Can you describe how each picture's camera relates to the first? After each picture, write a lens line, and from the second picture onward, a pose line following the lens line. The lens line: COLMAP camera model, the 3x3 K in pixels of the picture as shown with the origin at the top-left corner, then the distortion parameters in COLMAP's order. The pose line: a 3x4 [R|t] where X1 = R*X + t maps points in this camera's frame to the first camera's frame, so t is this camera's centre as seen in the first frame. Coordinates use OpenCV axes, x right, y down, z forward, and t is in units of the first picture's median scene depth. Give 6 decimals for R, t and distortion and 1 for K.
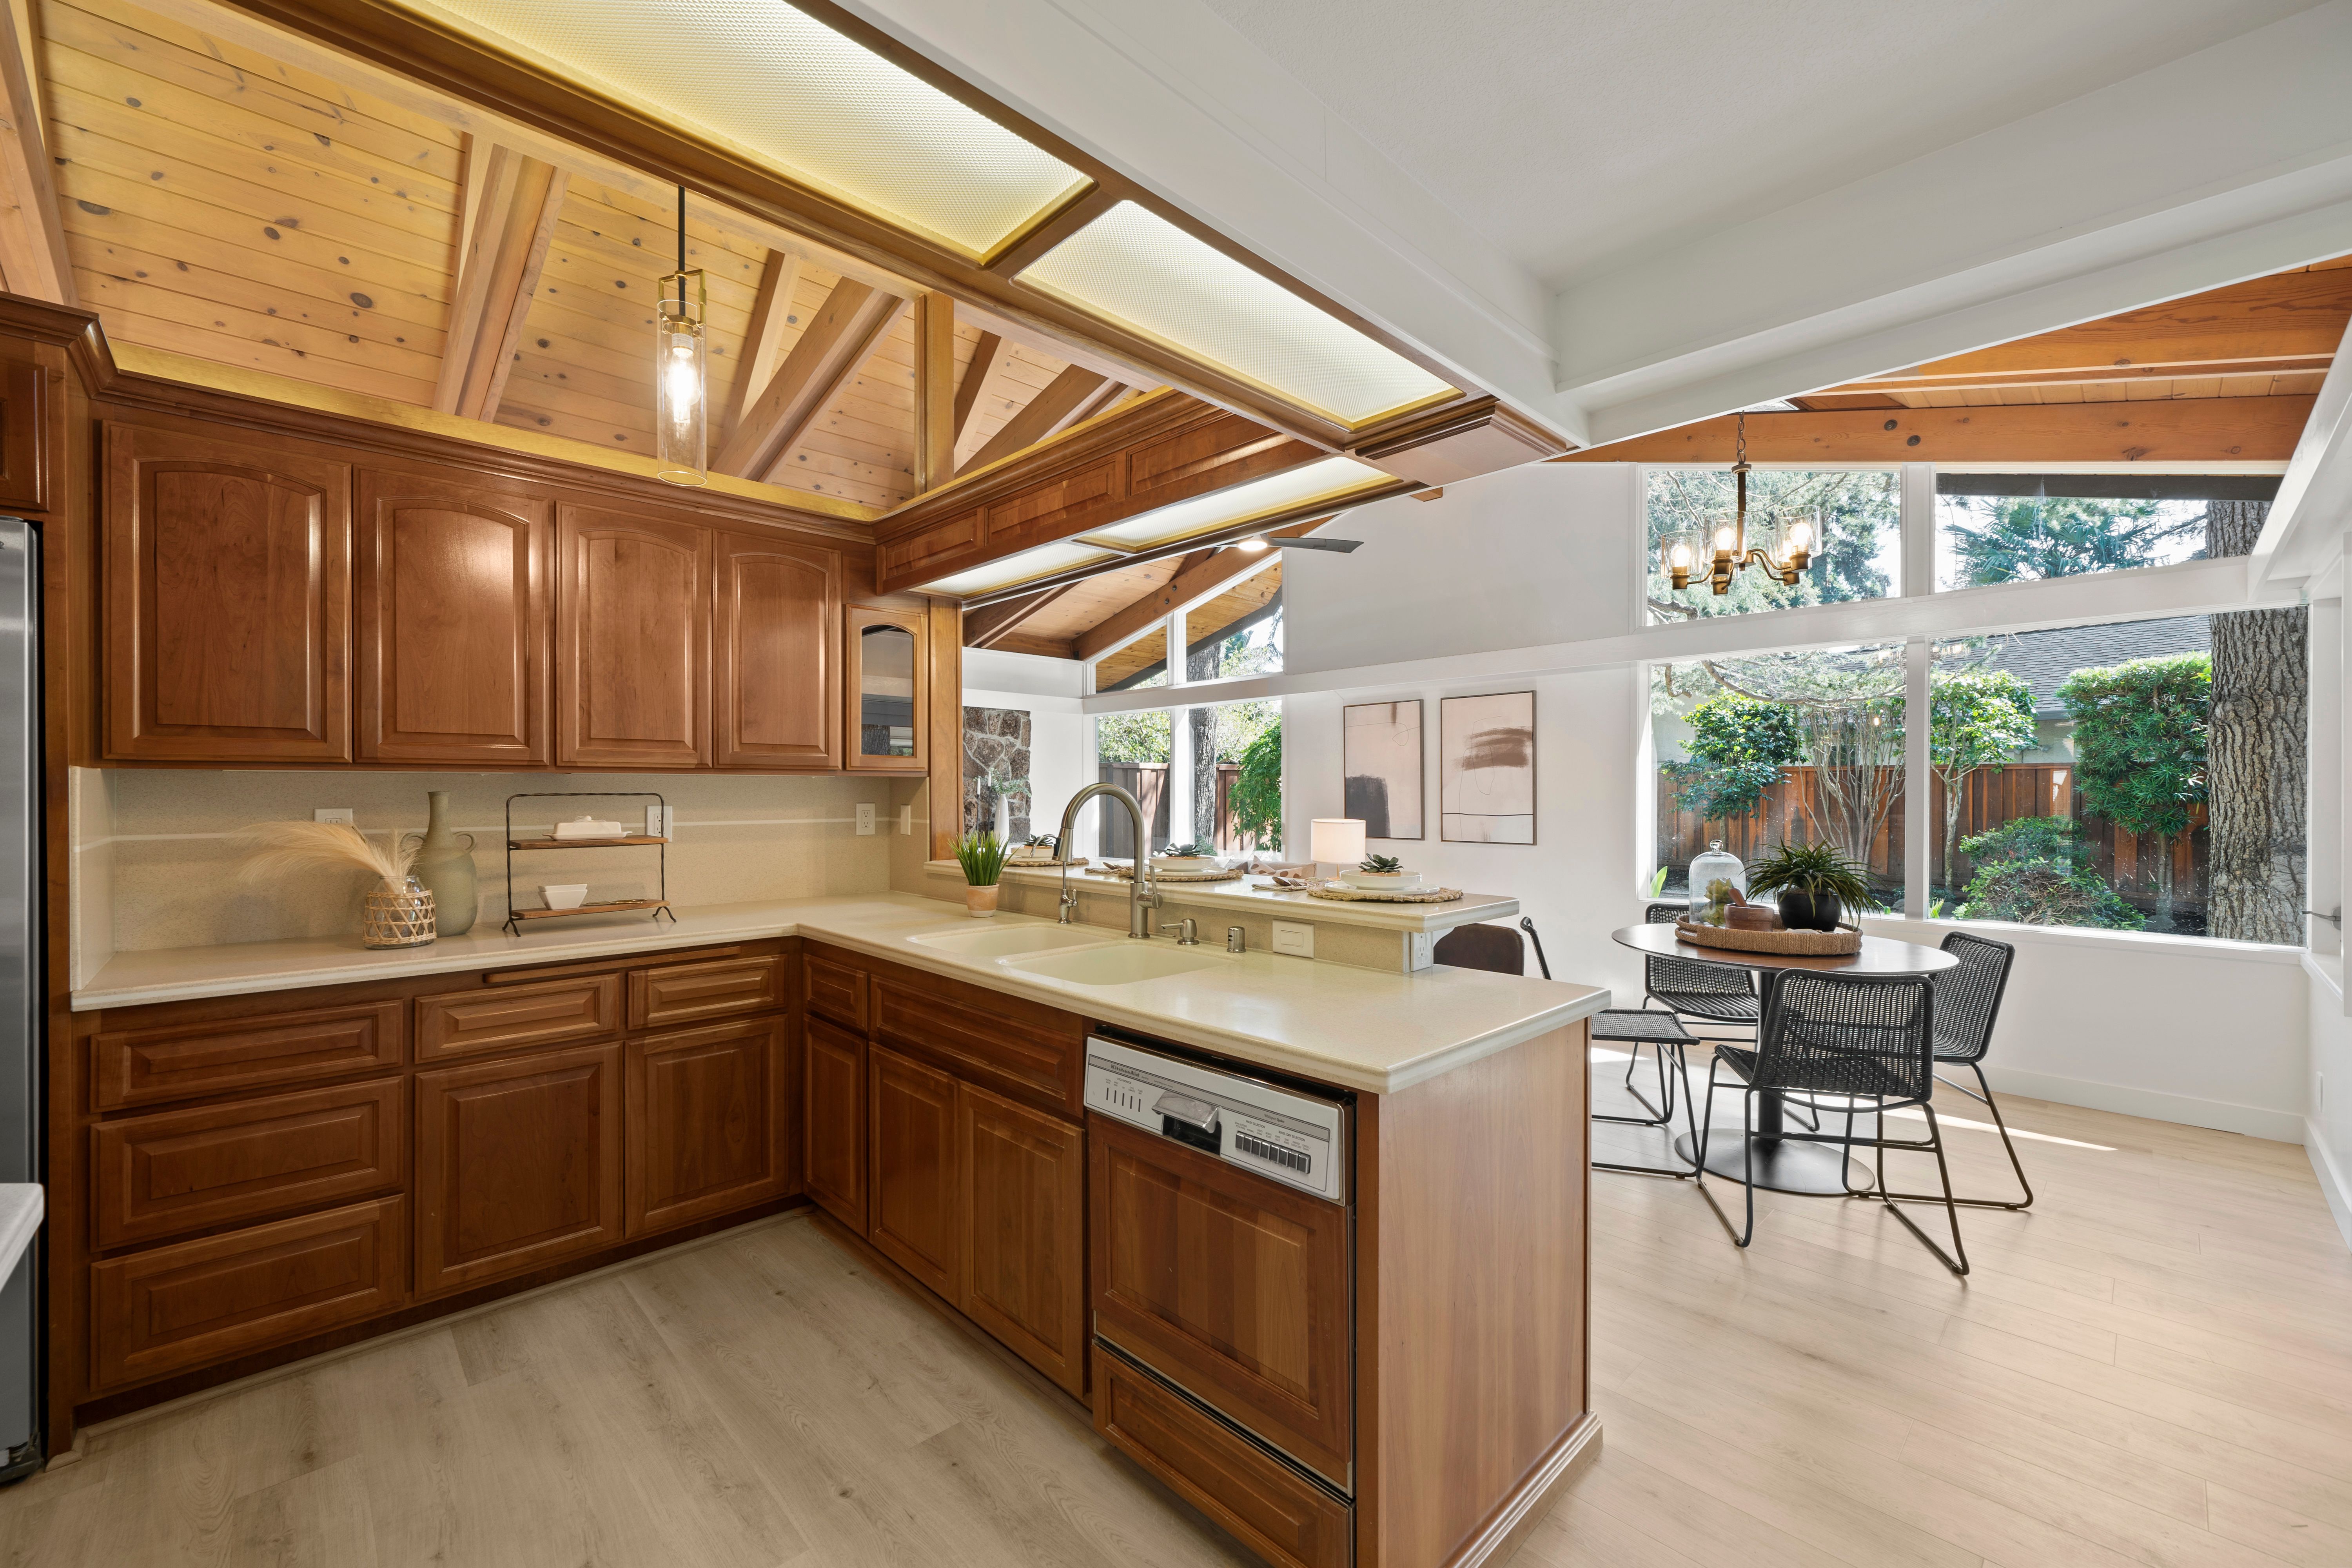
lens RADIAL K [[936.7, 0, 1178.4], [0, 936.7, 794.2], [0, 0, 1]] dist [-0.010671, 0.000317]
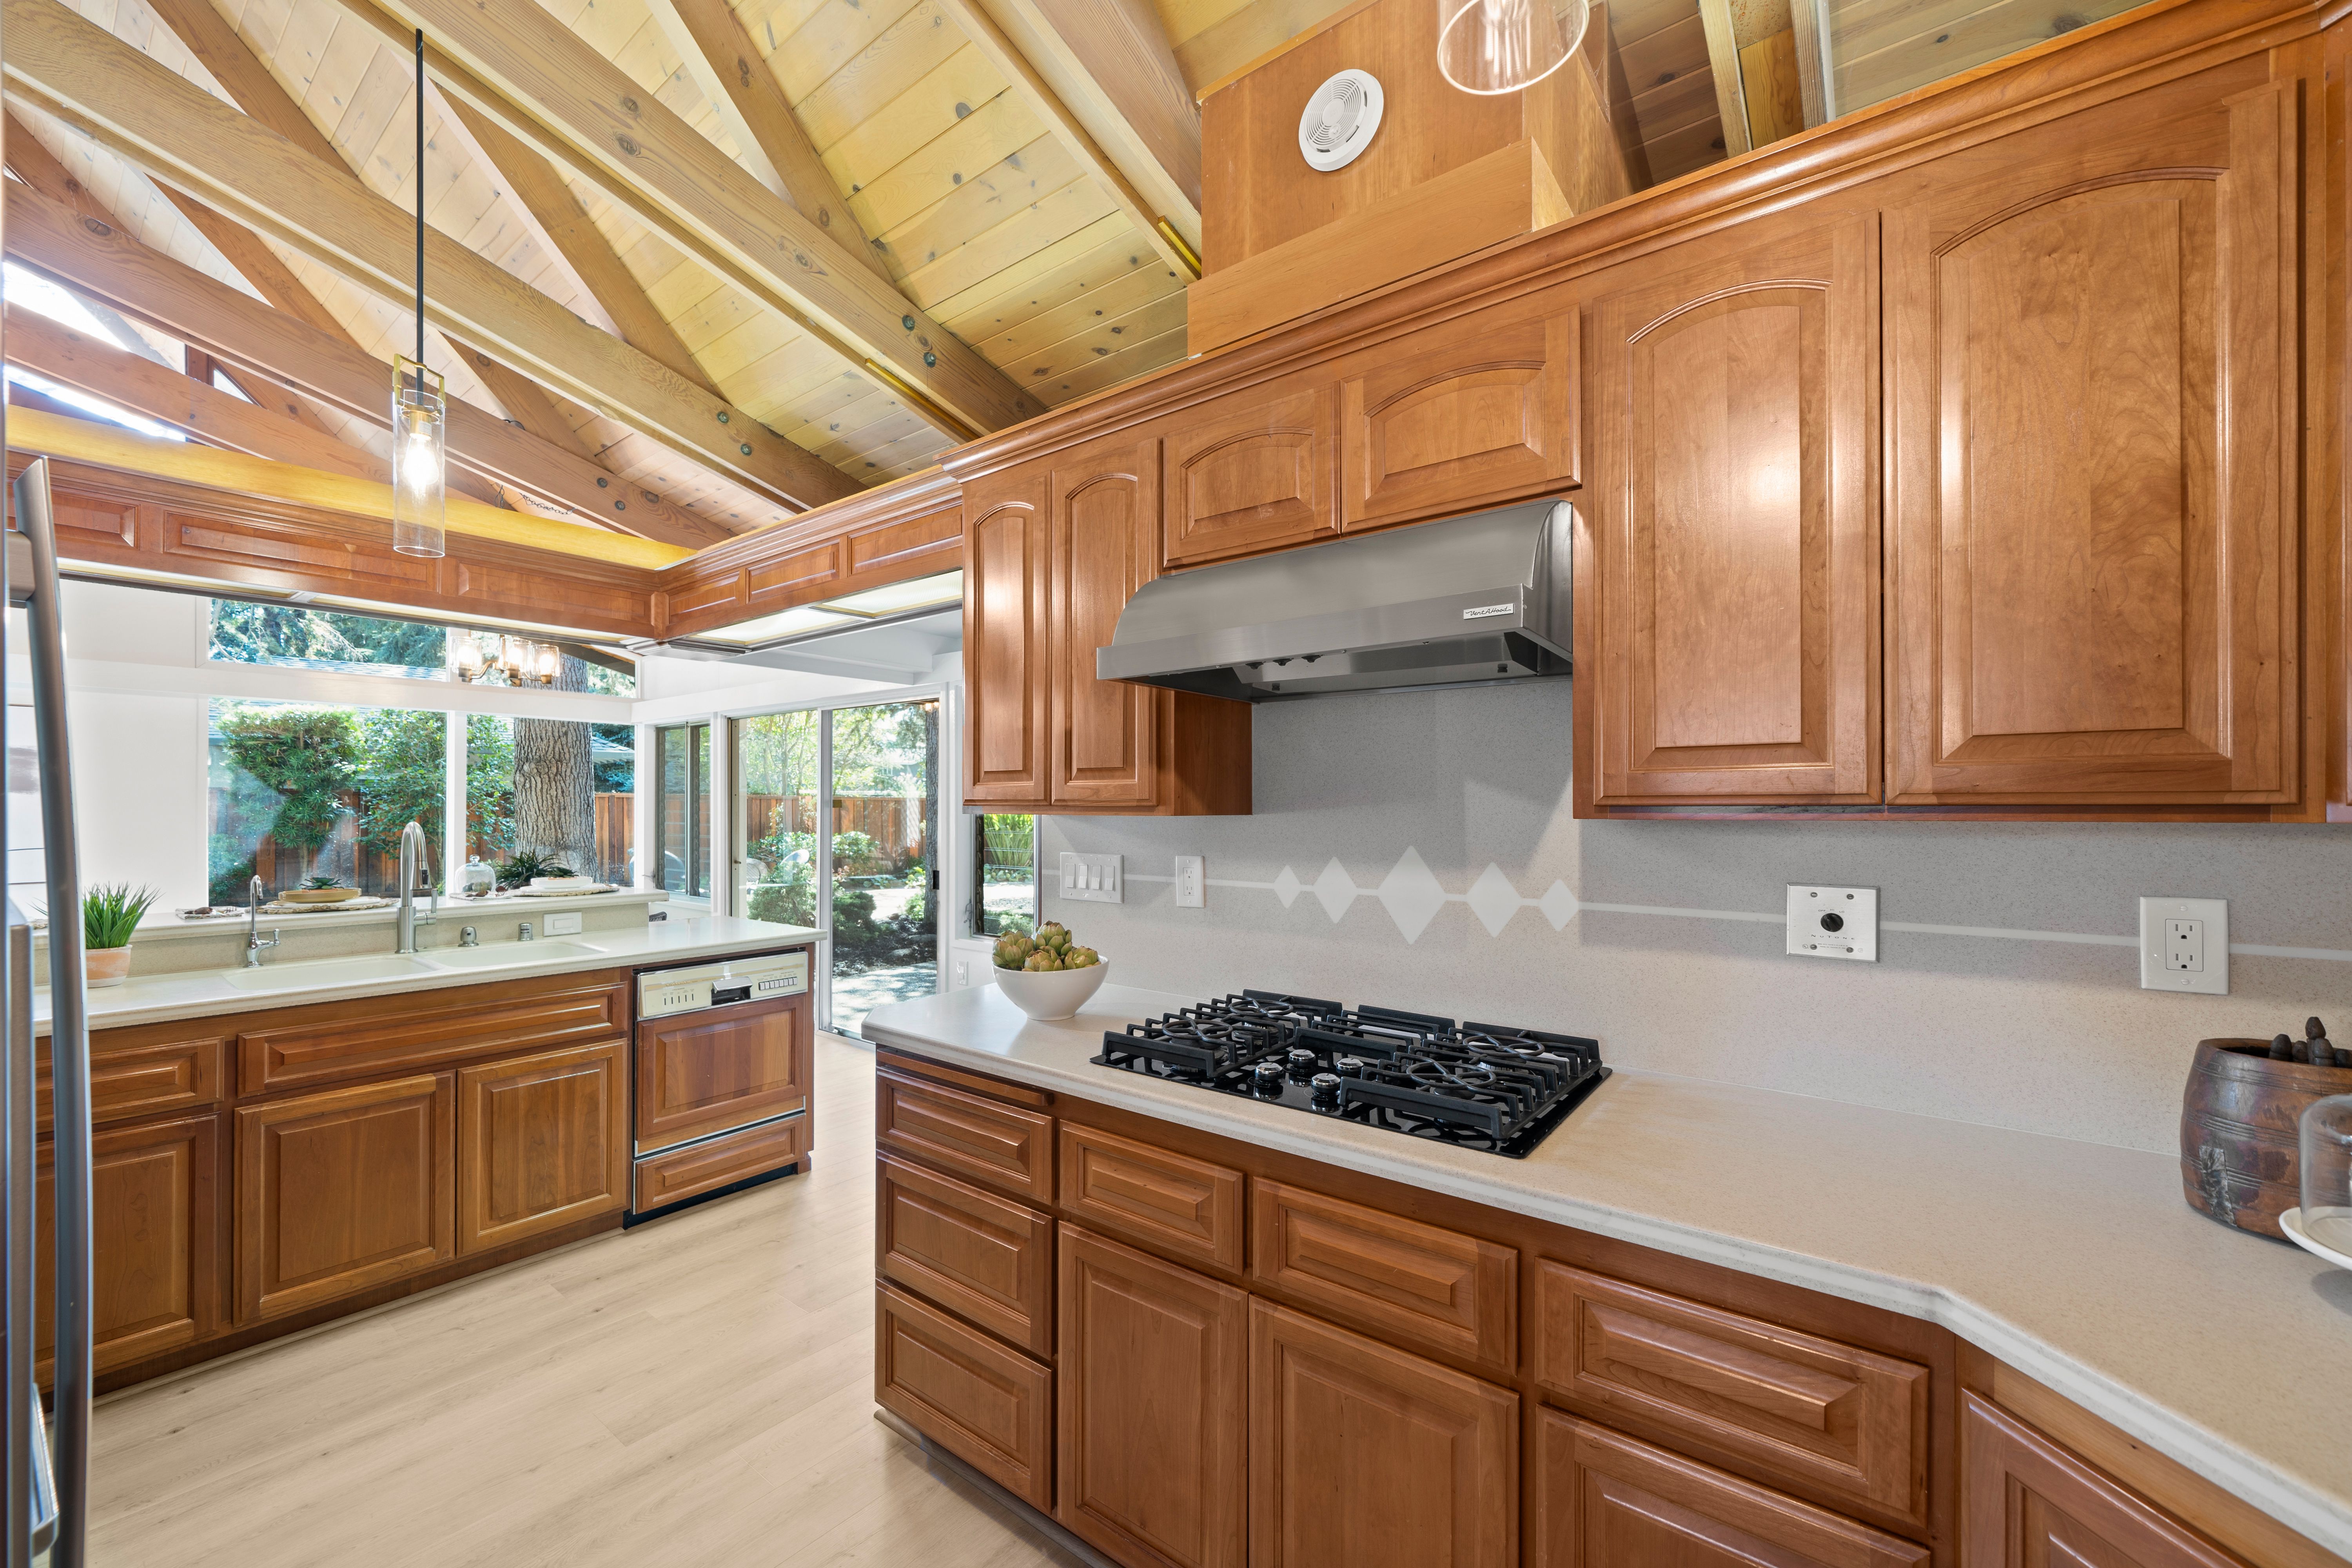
lens RADIAL K [[936.7, 0, 1173.1], [0, 936.7, 801.5], [0, 0, 1]] dist [-0.010671, 0.000317]
pose [[-0.146476, 0.010380, 0.989160, -1.815384], [0.003993, 0.999943, -0.009902, -0.028110], [-0.989206, 0.002499, -0.146509, 0.298617]]
